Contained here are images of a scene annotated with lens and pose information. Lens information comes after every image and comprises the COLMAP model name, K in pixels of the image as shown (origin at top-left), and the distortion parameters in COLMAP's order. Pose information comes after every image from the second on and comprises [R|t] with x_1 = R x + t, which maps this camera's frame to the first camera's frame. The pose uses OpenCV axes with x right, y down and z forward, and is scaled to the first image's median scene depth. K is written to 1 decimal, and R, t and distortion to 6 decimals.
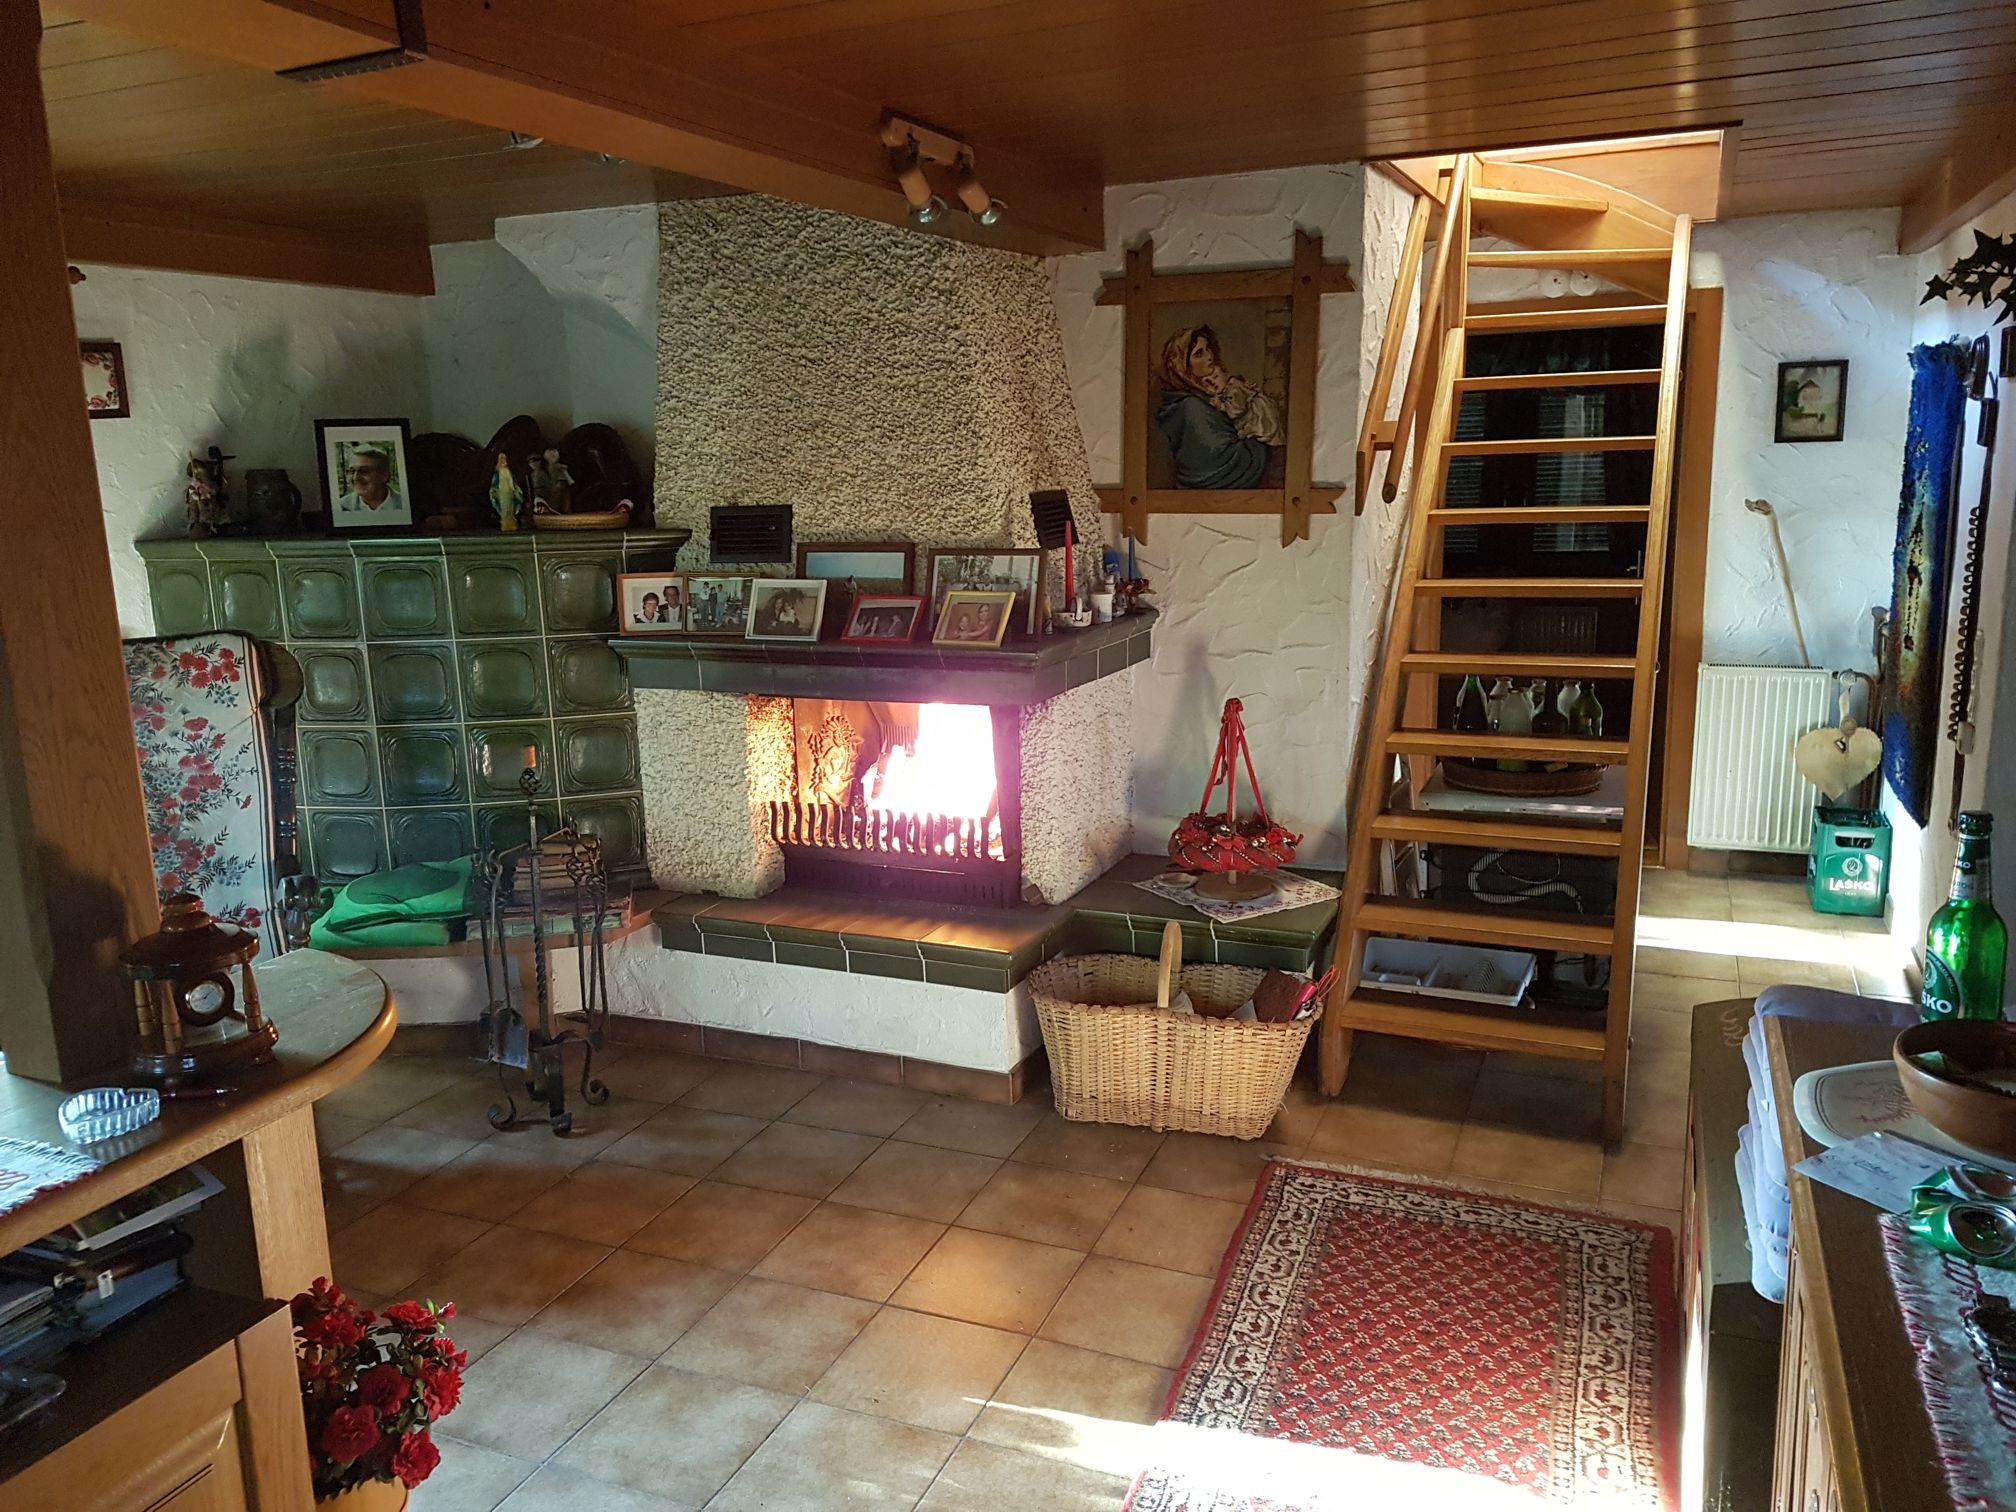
lens RADIAL K [[1551.1, 0, 1008.0], [0, 1551.1, 756.0], [0, 0, 1]] dist [0.208925, -0.002090]
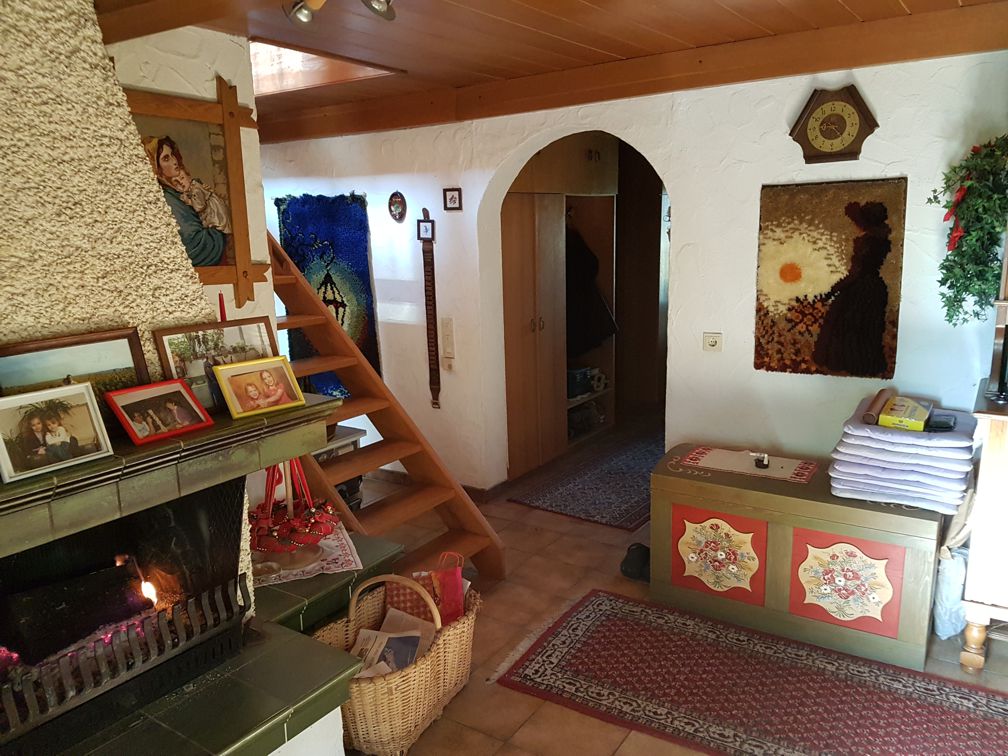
lens RADIAL K [[761.7, 0, 504.0], [0, 761.7, 378.0], [0, 0, 1]] dist [0.080623, -0.117084]
pose [[0.188160, -0.173081, 0.966767, -0.456199], [0.213446, 0.968028, 0.131764, -0.117909], [-0.958664, 0.181560, 0.219088, 0.675614]]
